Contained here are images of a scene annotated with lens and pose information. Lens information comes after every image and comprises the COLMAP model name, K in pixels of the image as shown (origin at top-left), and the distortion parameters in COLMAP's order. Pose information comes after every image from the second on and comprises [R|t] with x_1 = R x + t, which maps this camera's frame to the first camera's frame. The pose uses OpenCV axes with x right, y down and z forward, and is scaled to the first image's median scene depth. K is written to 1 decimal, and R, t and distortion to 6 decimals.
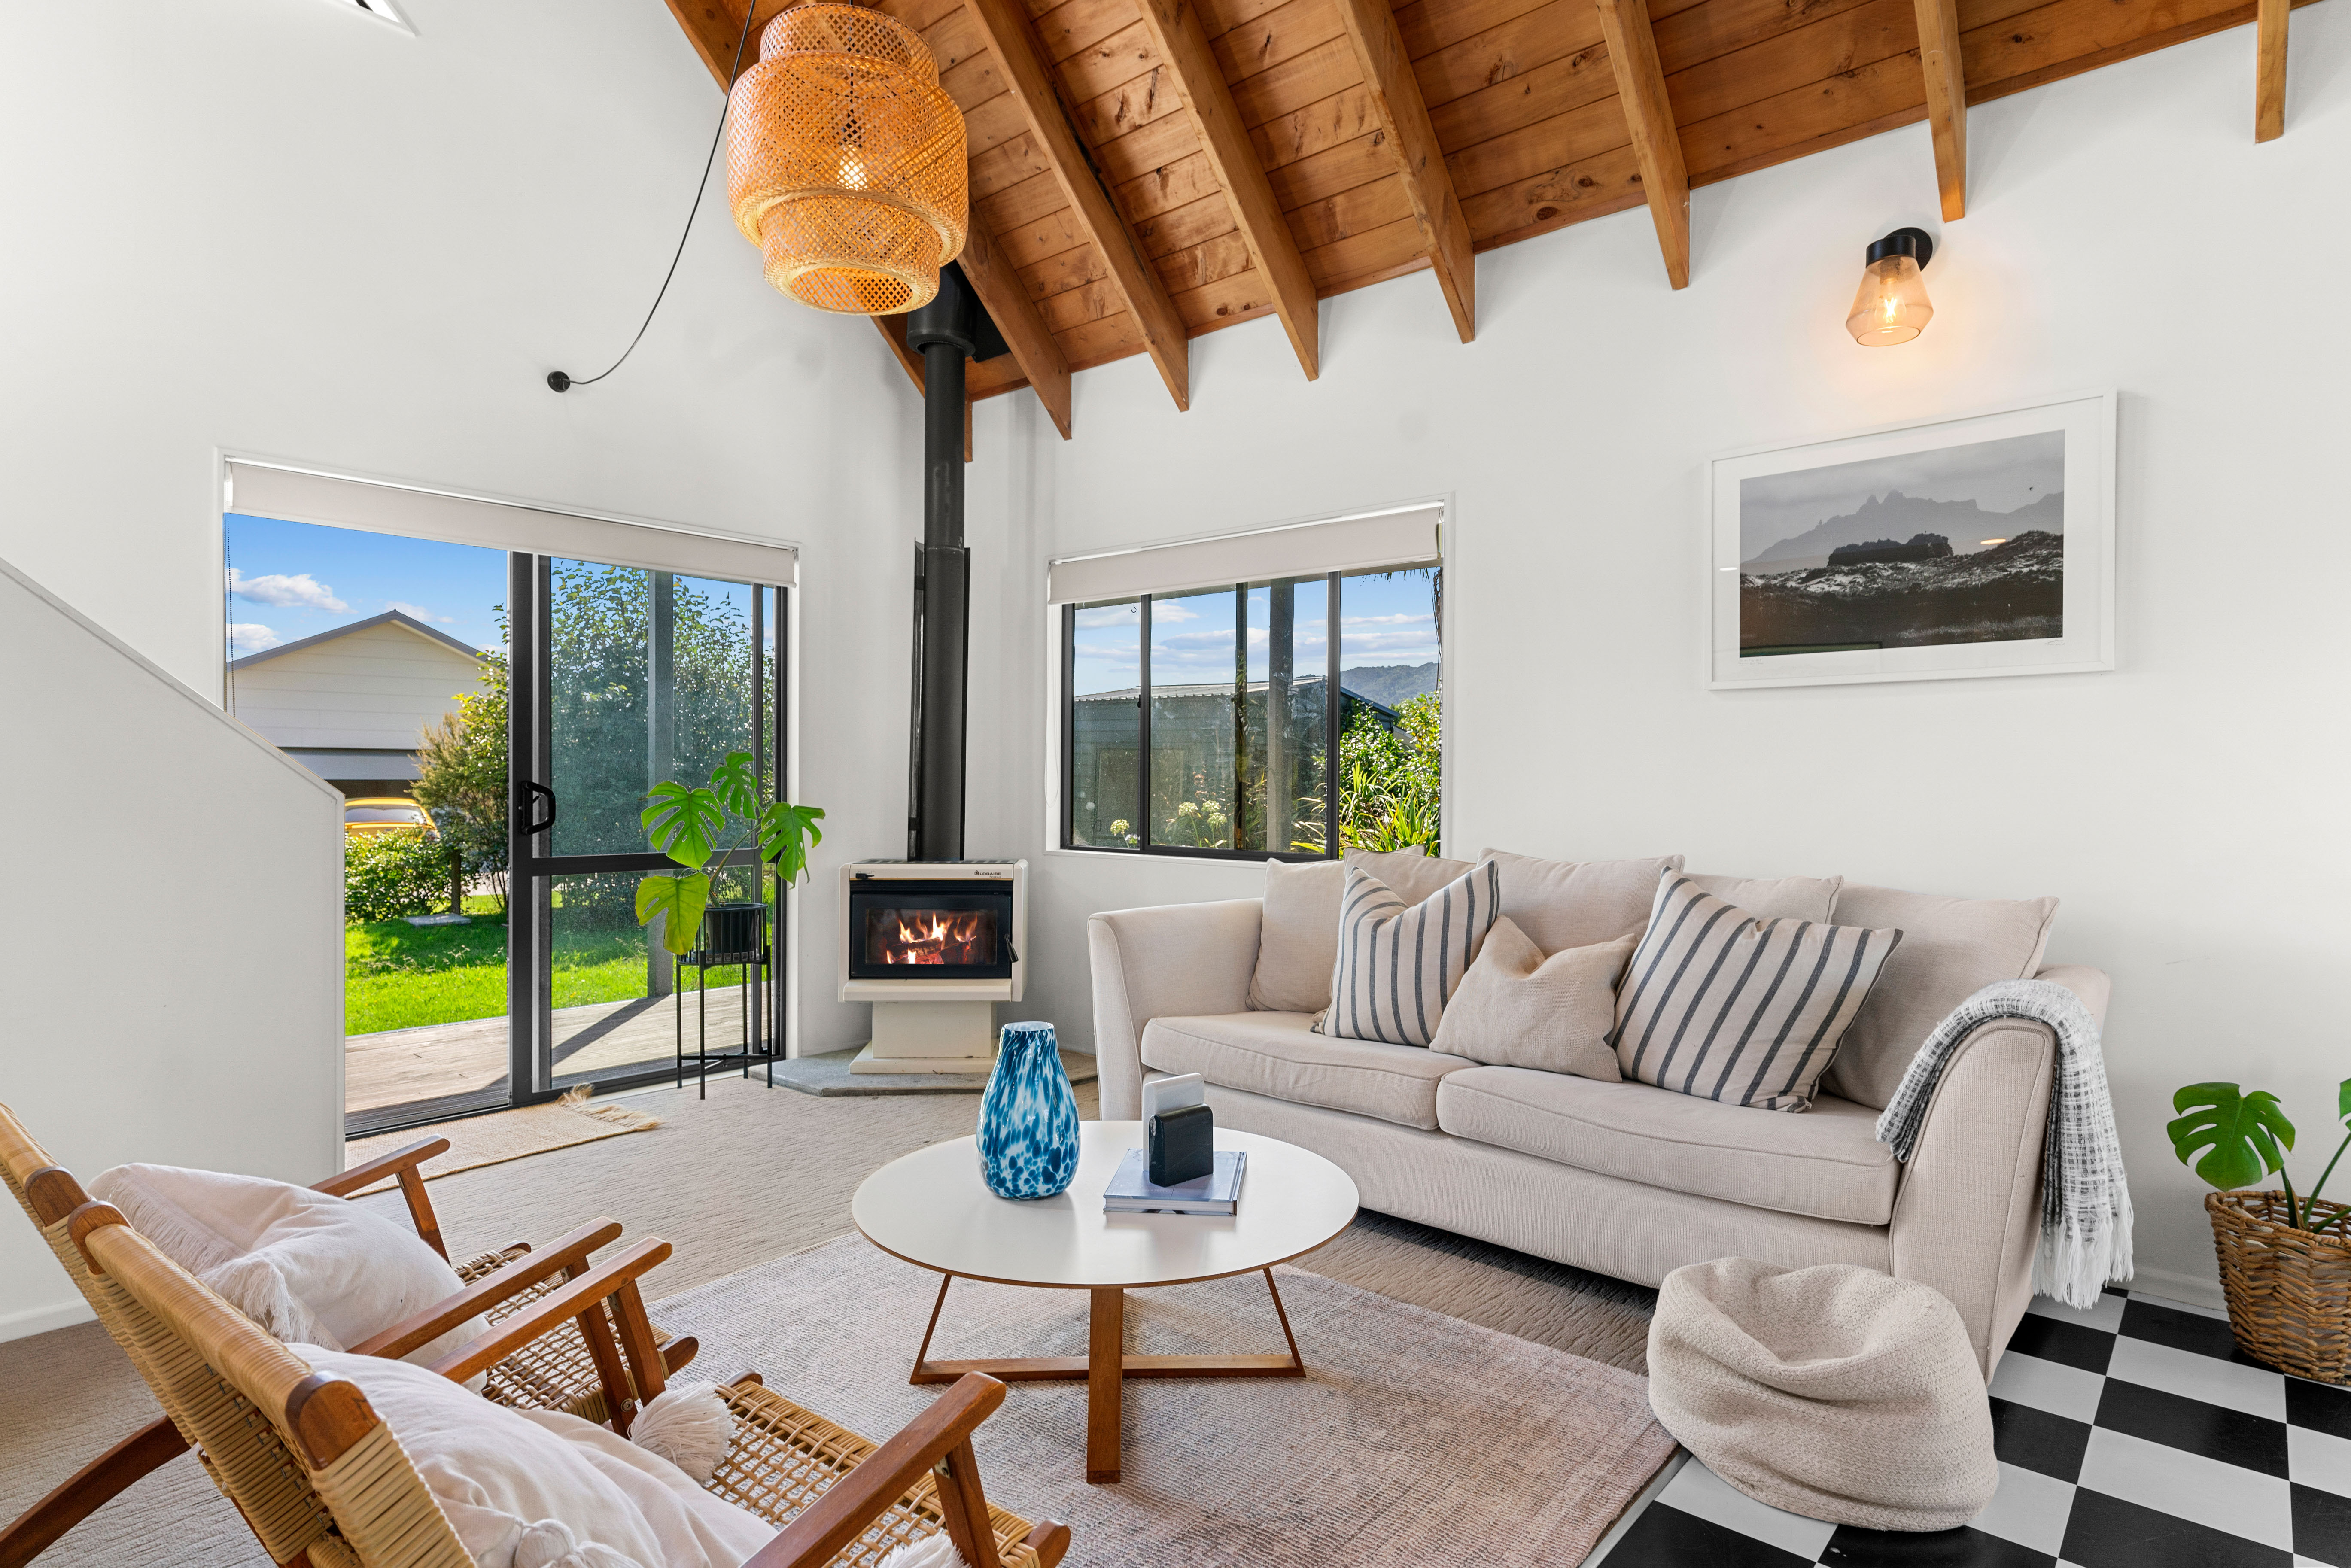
lens RADIAL K [[1242.3, 0, 1192.7], [0, 1242.3, 792.7], [0, 0, 1]] dist [0.001624, 0.000253]
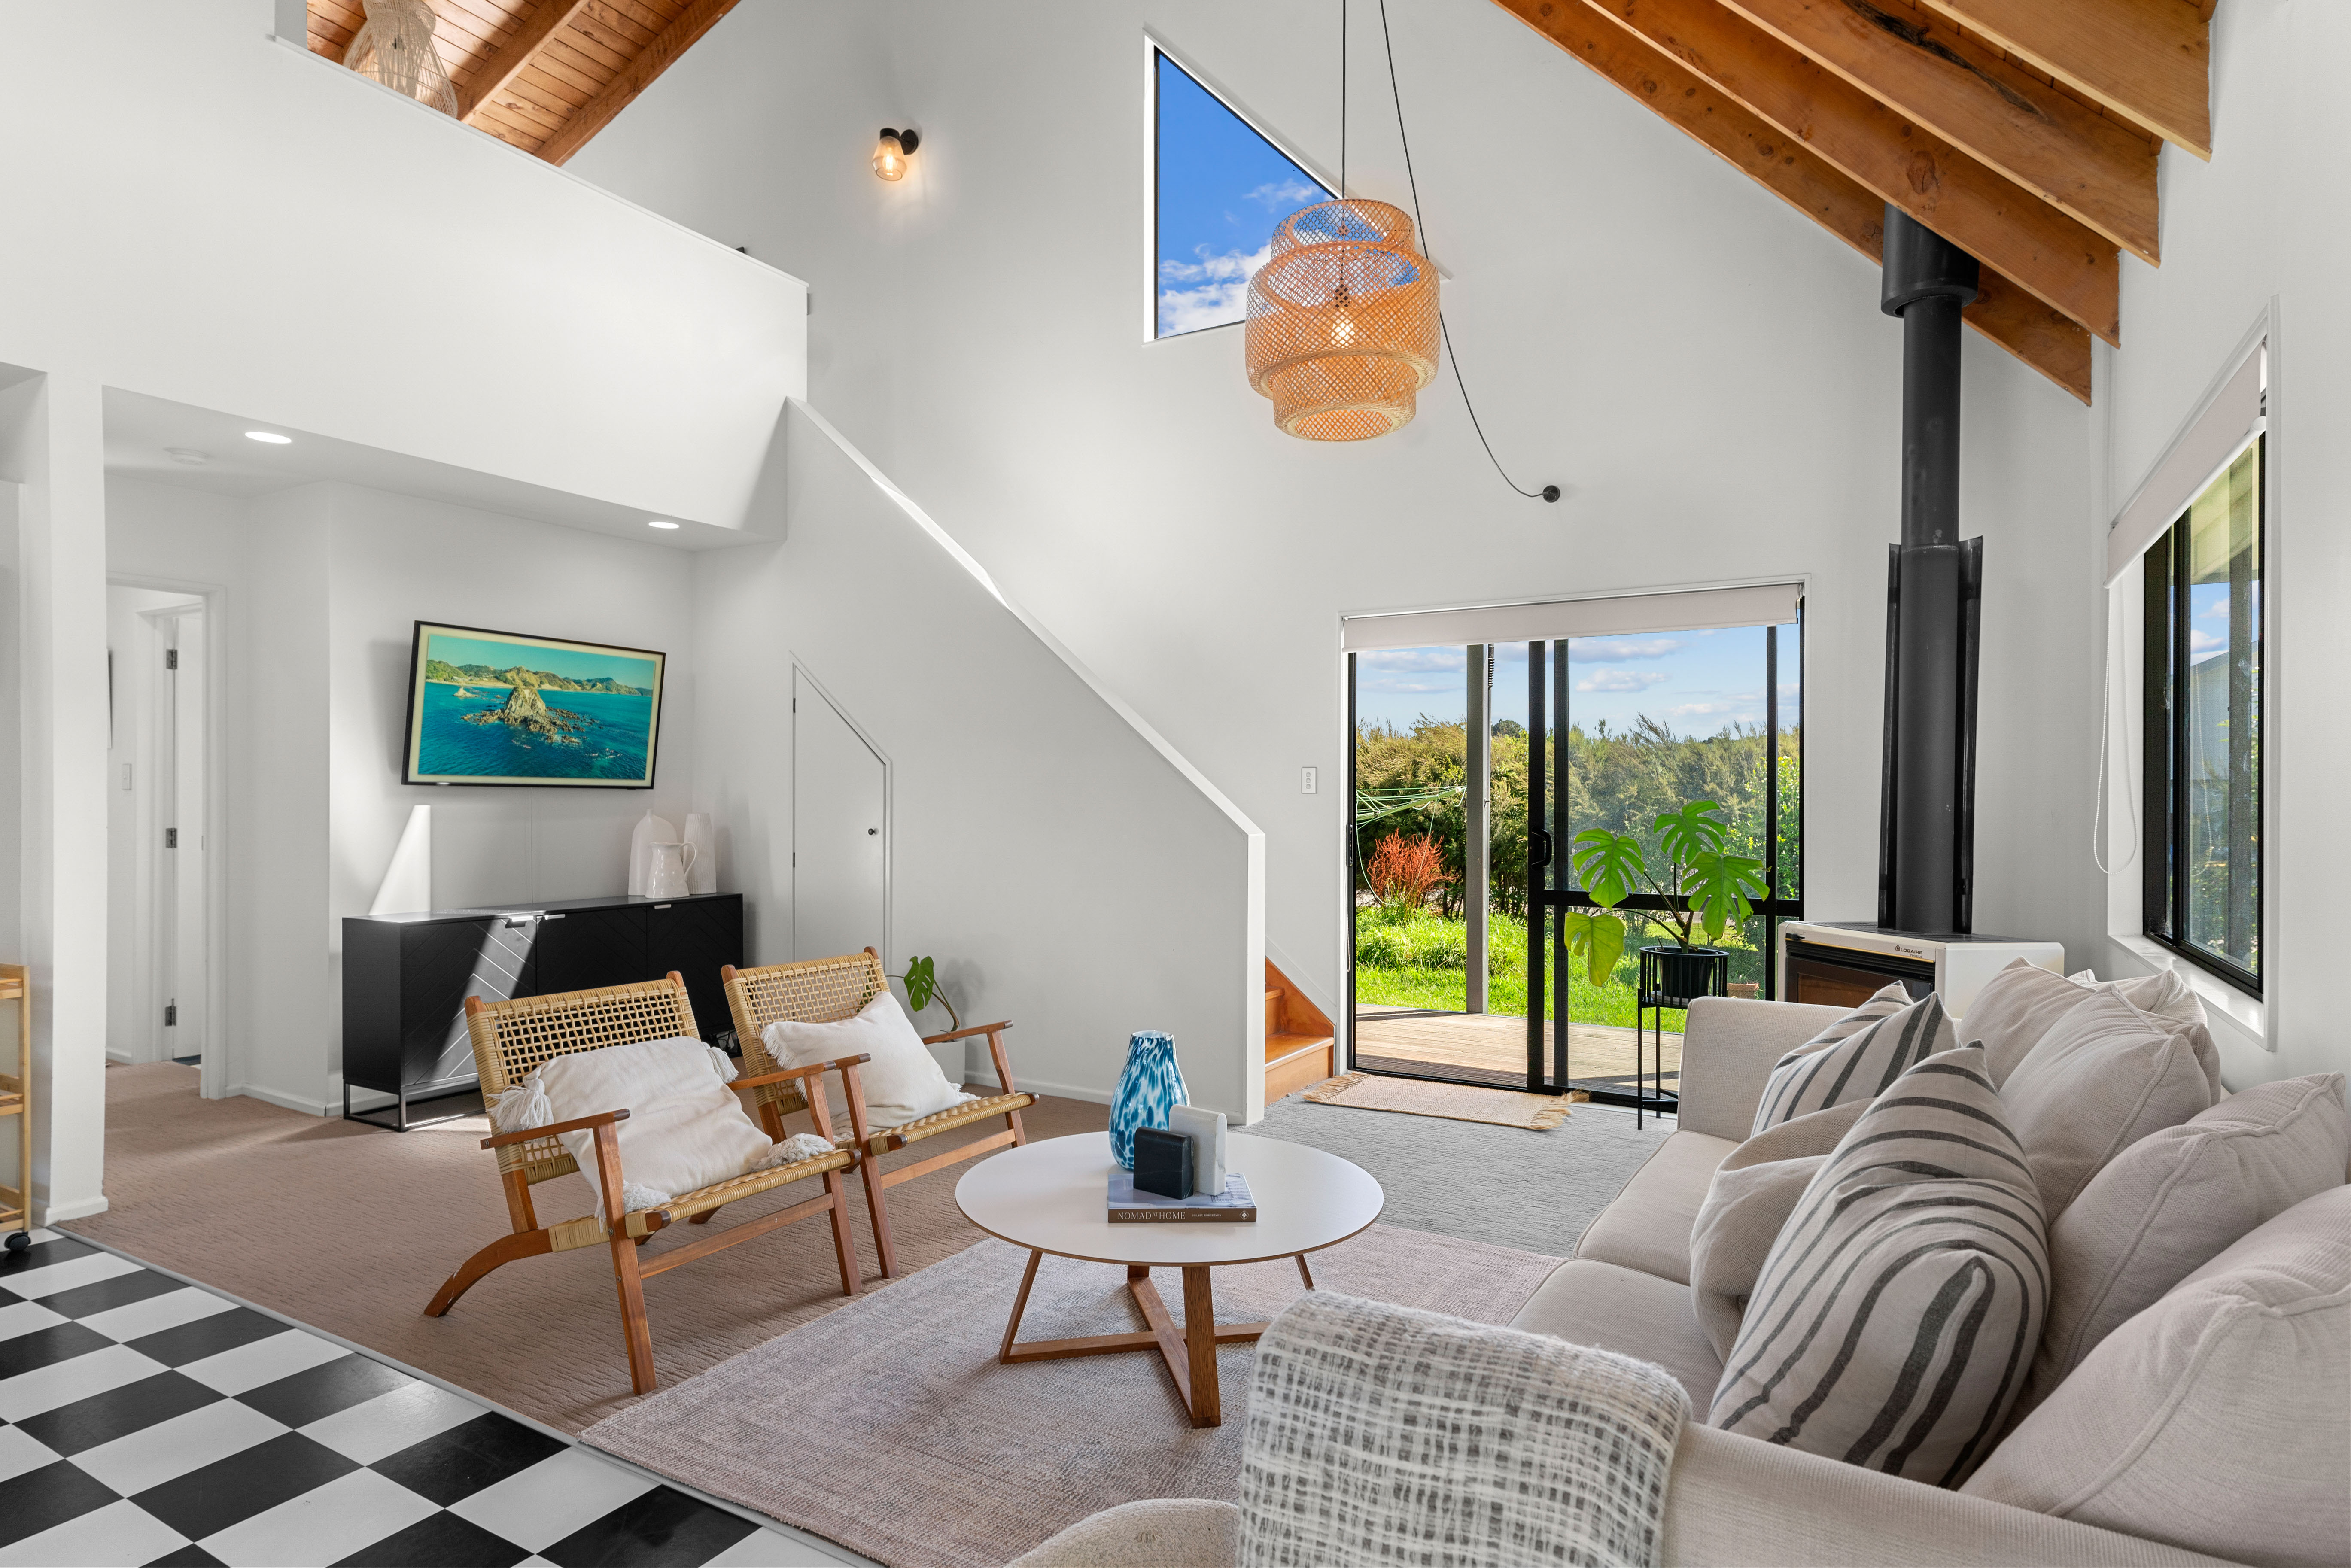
lens RADIAL K [[1242.3, 0, 1180.2], [0, 1242.3, 797.0], [0, 0, 1]] dist [0.001624, 0.000253]
pose [[0.179263, -0.005493, -0.983786, 0.632301], [-0.015490, 0.999845, -0.008406, -0.023752], [0.983679, 0.016746, 0.179150, 0.457759]]
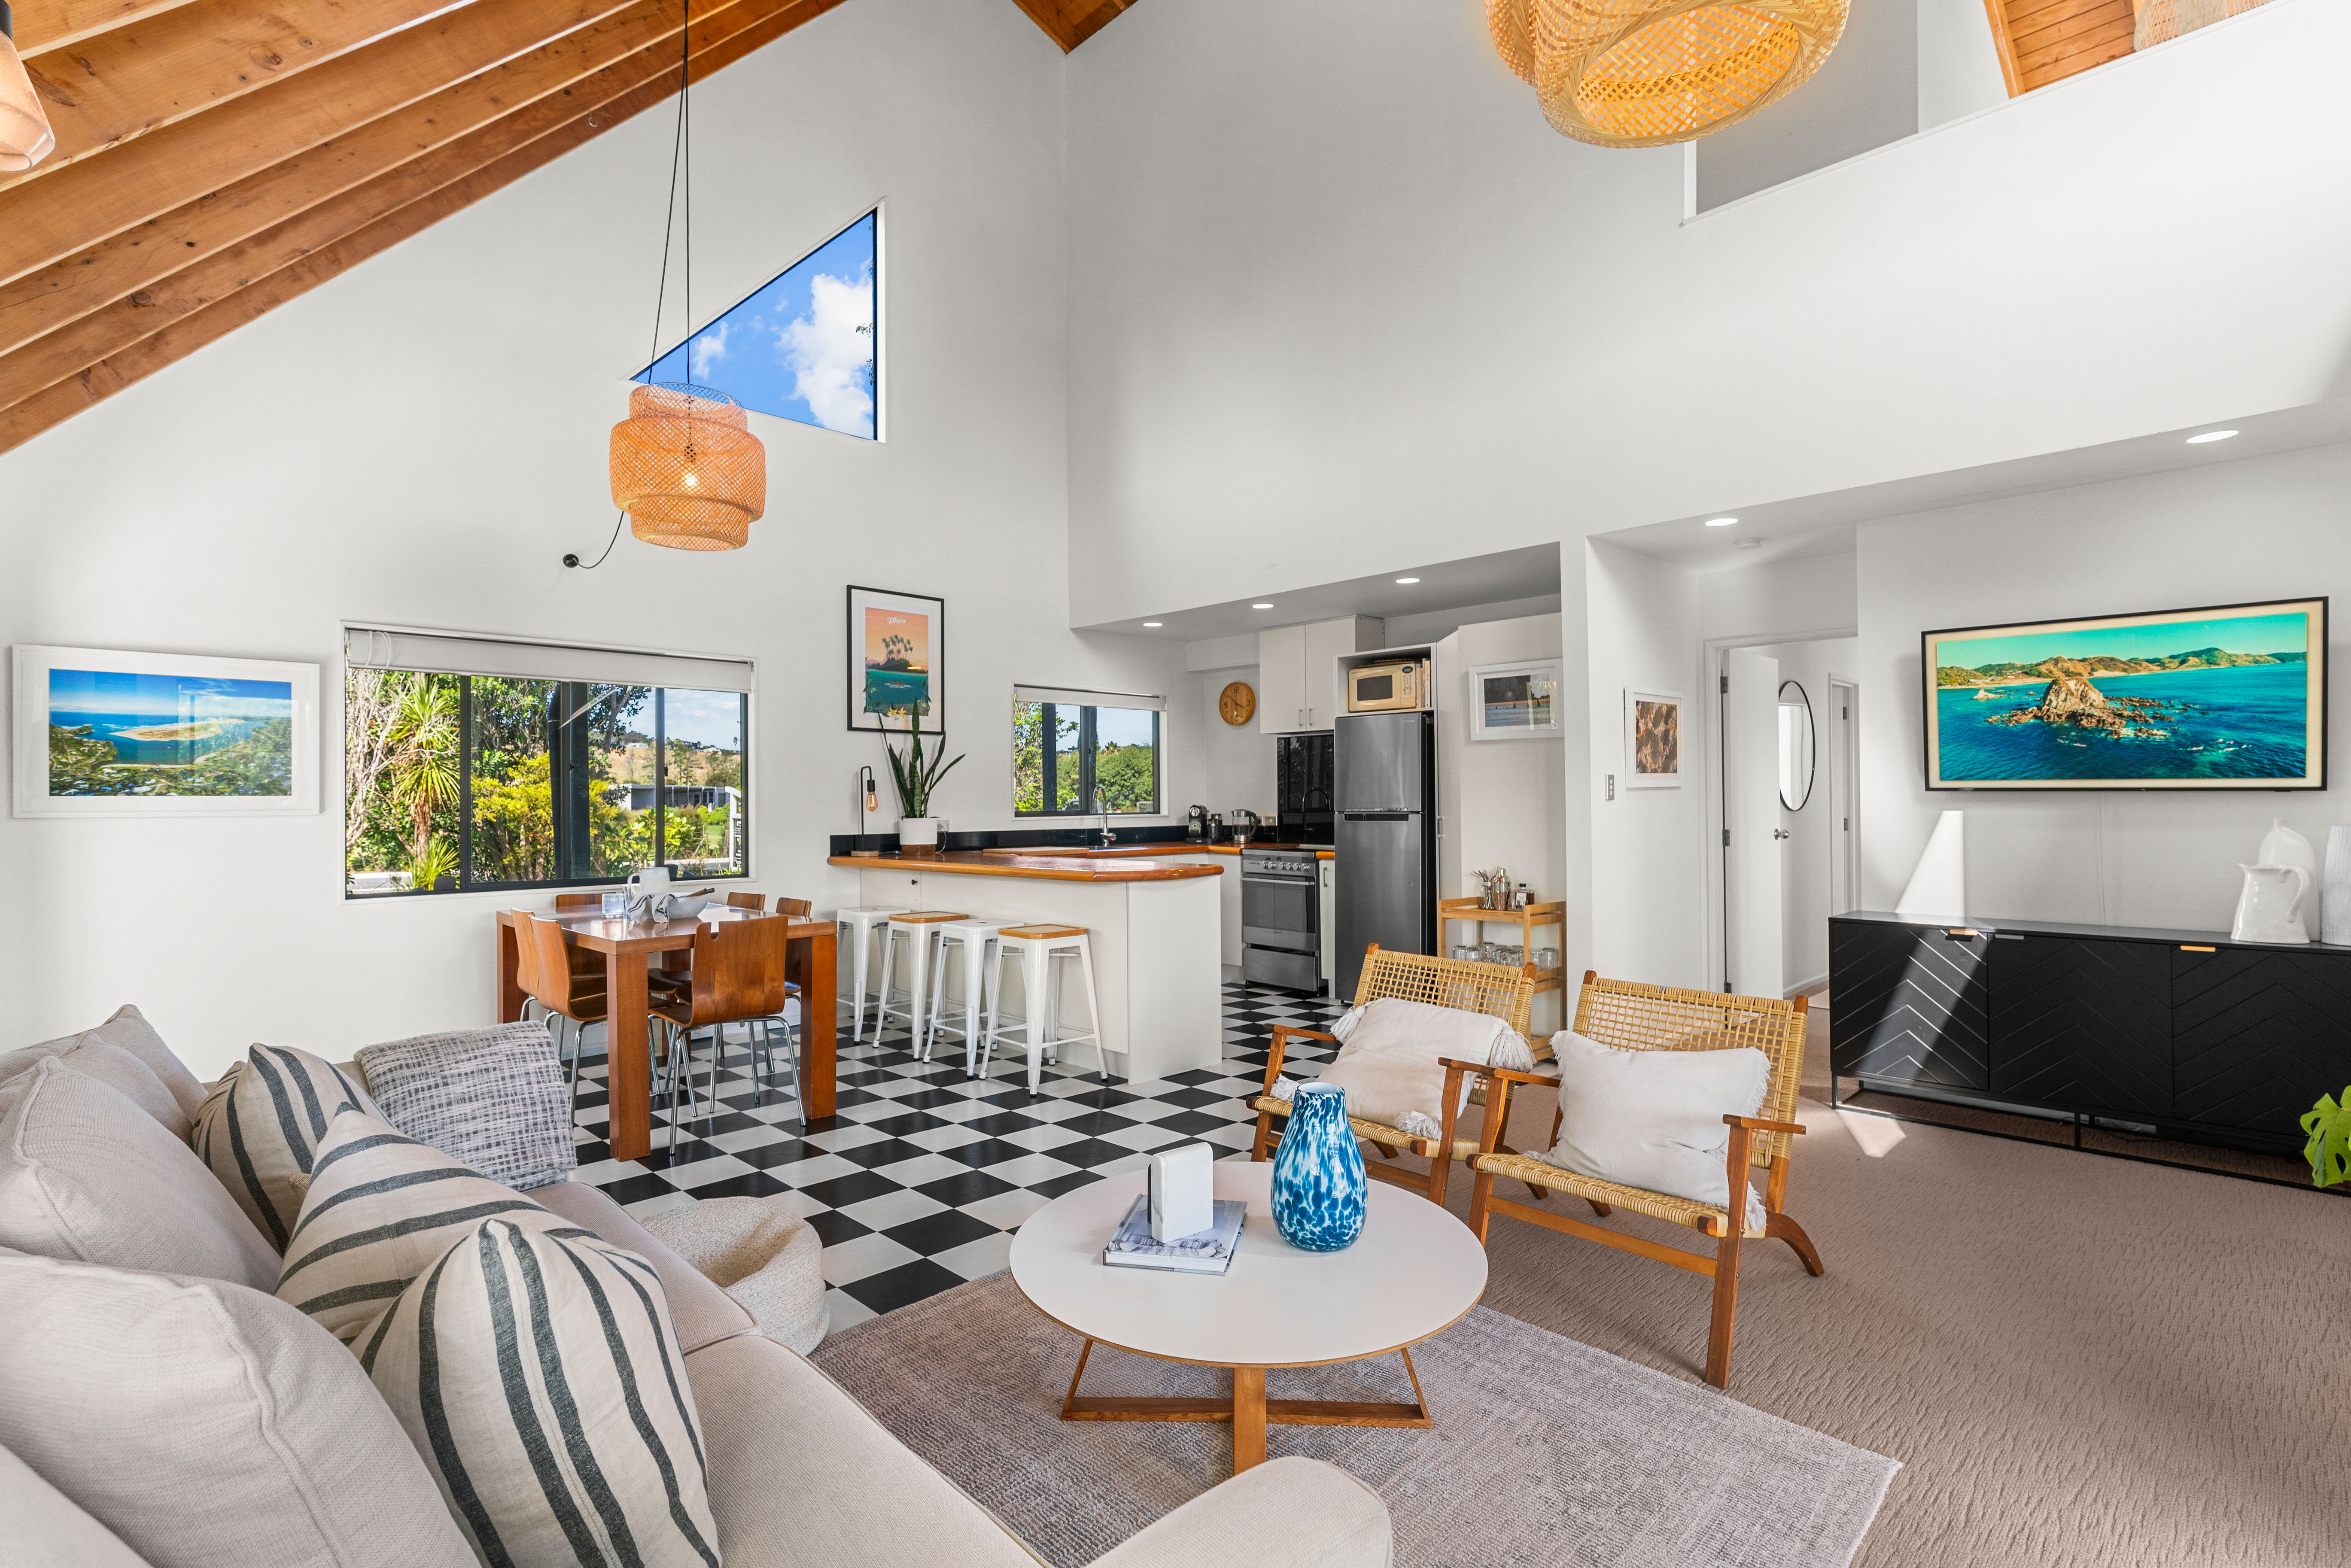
lens RADIAL K [[1106.2, 0, 1173.7], [0, 1106.2, 789.3], [0, 0, 1]] dist [-0.002524, 0.001004]
pose [[-0.996678, 0.000647, 0.081445, -0.058976], [0.001169, 0.999979, 0.006359, -0.044683], [-0.081439, 0.006433, -0.996658, 1.136653]]
